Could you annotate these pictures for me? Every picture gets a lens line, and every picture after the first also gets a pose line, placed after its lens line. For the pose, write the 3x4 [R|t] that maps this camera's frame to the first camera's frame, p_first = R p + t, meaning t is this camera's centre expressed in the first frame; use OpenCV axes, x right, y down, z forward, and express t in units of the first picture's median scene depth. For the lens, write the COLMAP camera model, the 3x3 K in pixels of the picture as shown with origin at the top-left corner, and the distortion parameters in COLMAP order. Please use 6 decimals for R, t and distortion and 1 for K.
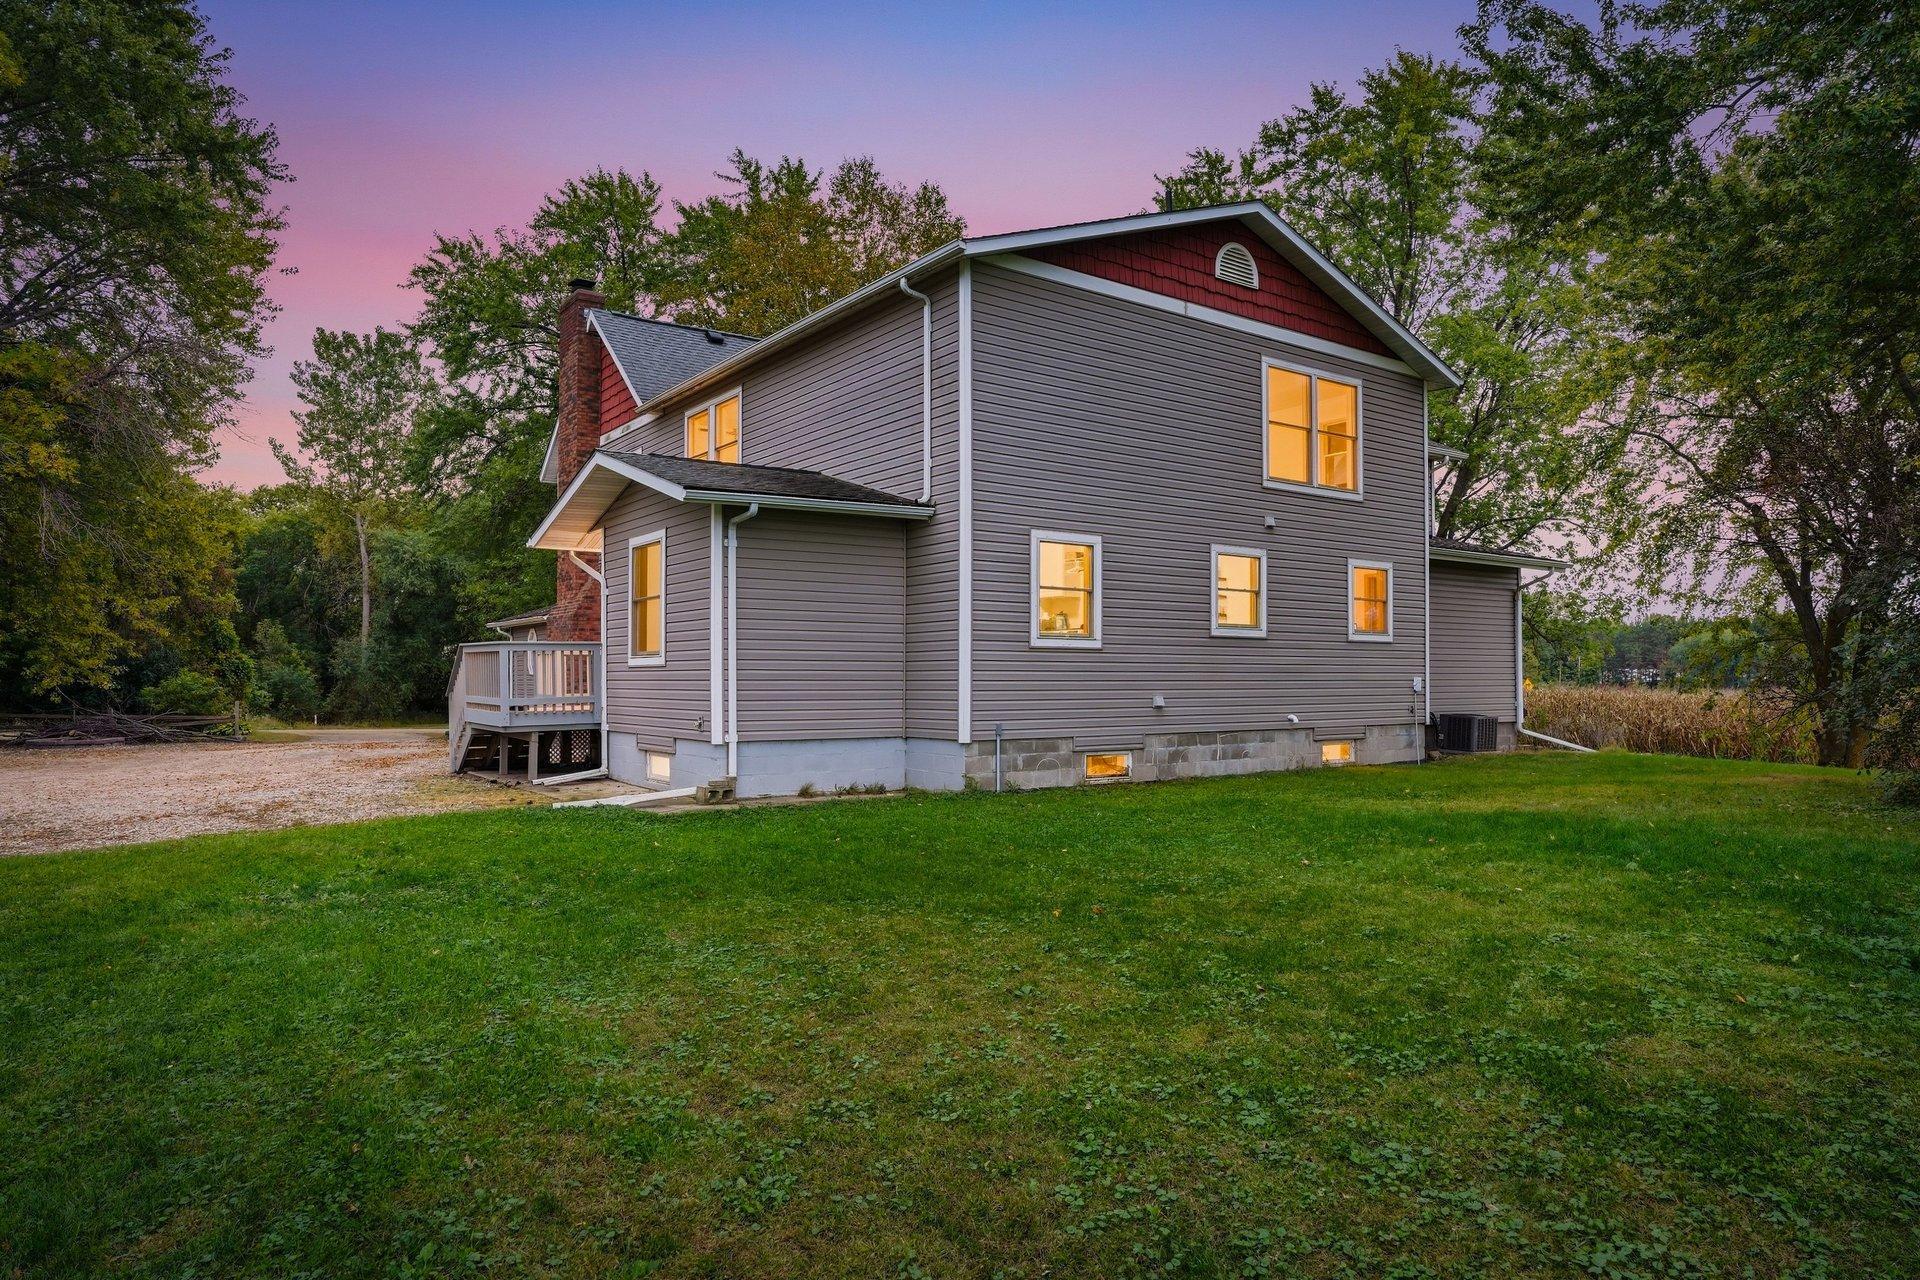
lens RADIAL K [[1282.7, 0, 1042.8], [0, 1282.7, 679.1], [0, 0, 1]] dist [-0.104897, 0.099147]
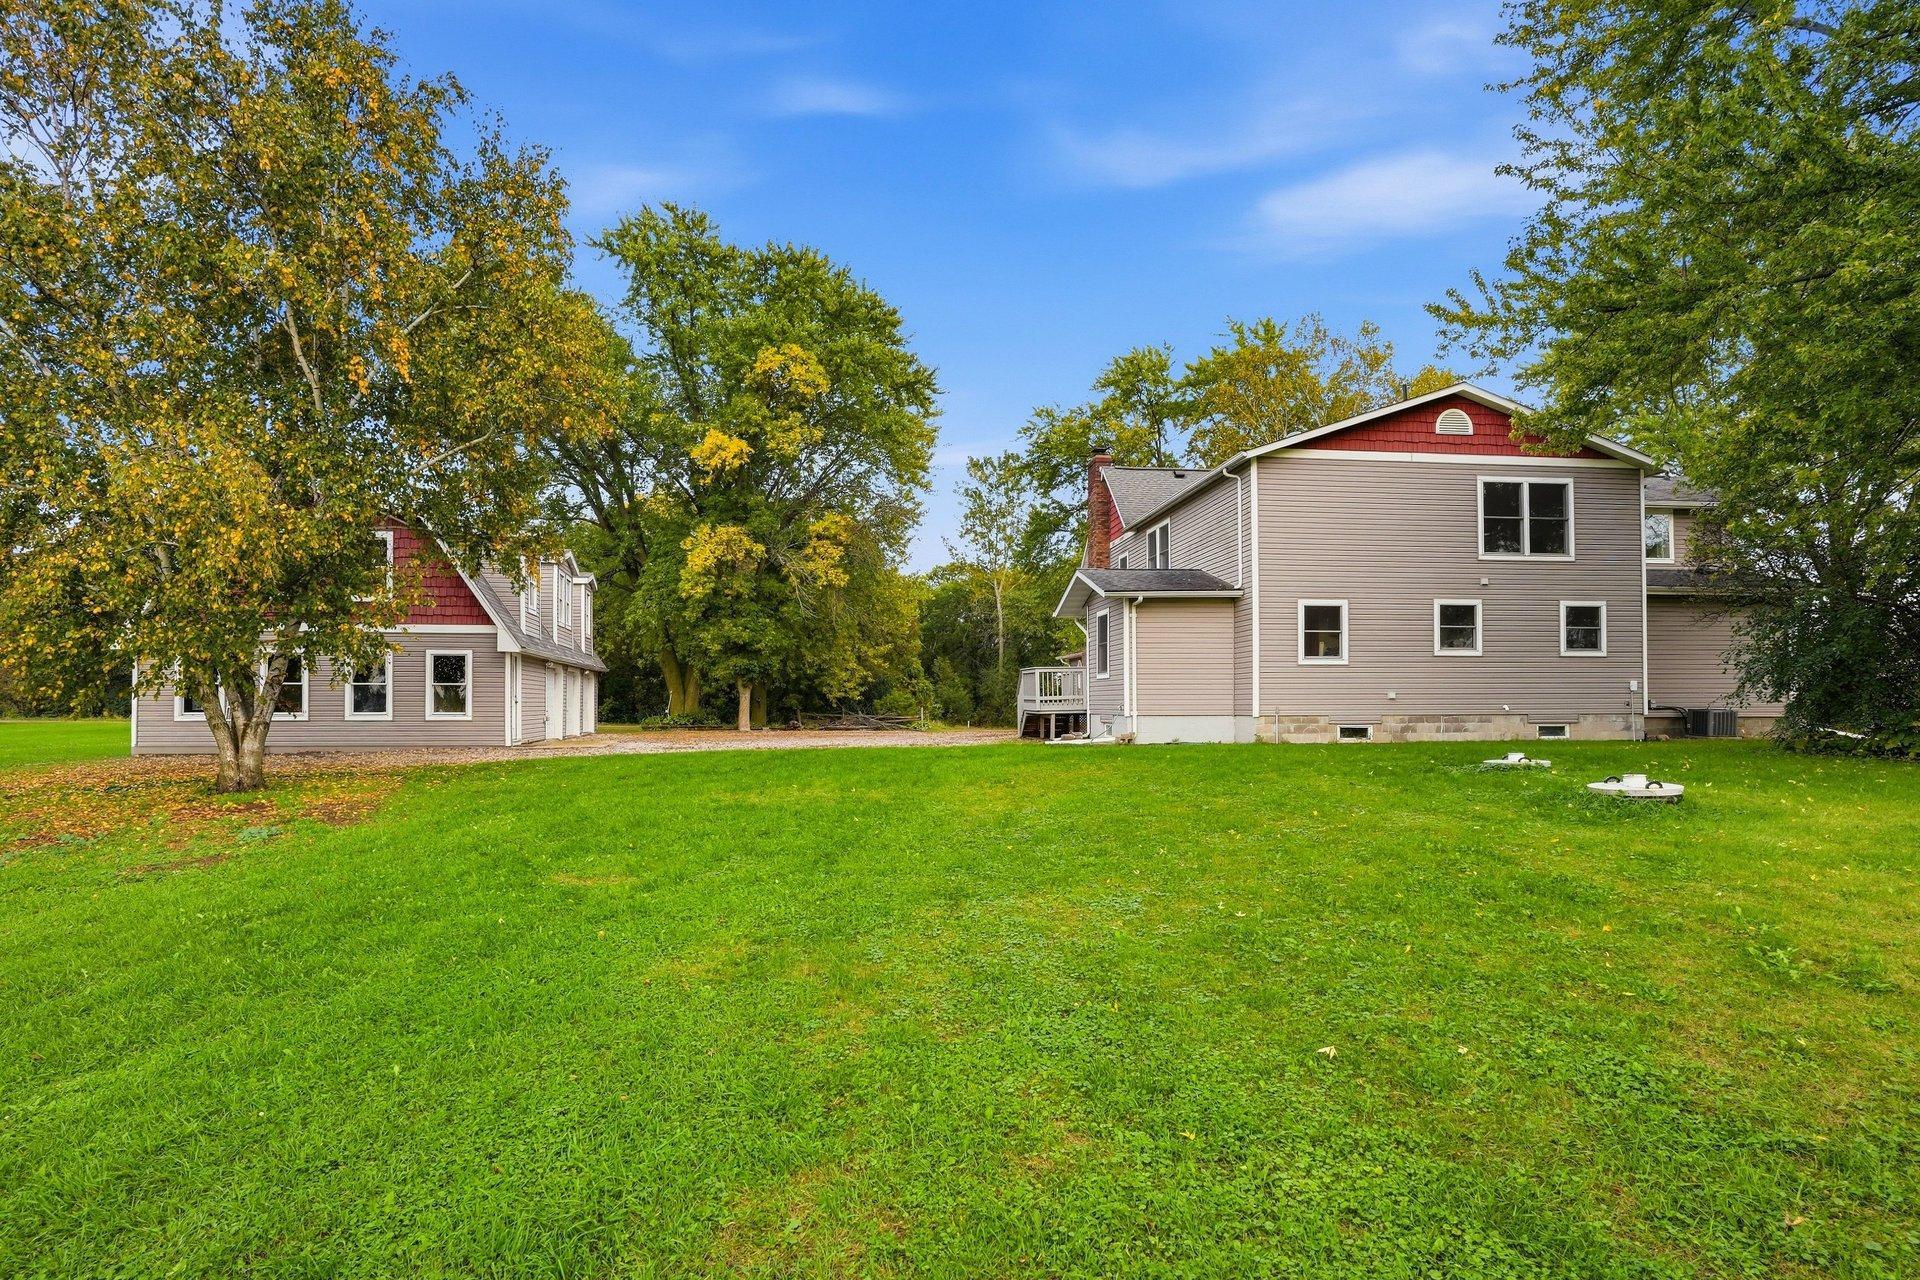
lens RADIAL K [[1282.7, 0, 1042.8], [0, 1282.7, 679.1], [0, 0, 1]] dist [-0.104897, 0.099147]
pose [[0.885436, -0.015593, -0.464500, 0.306807], [0.006366, 0.999750, -0.021427, 0.018994], [0.464718, 0.016015, 0.885314, -0.459640]]
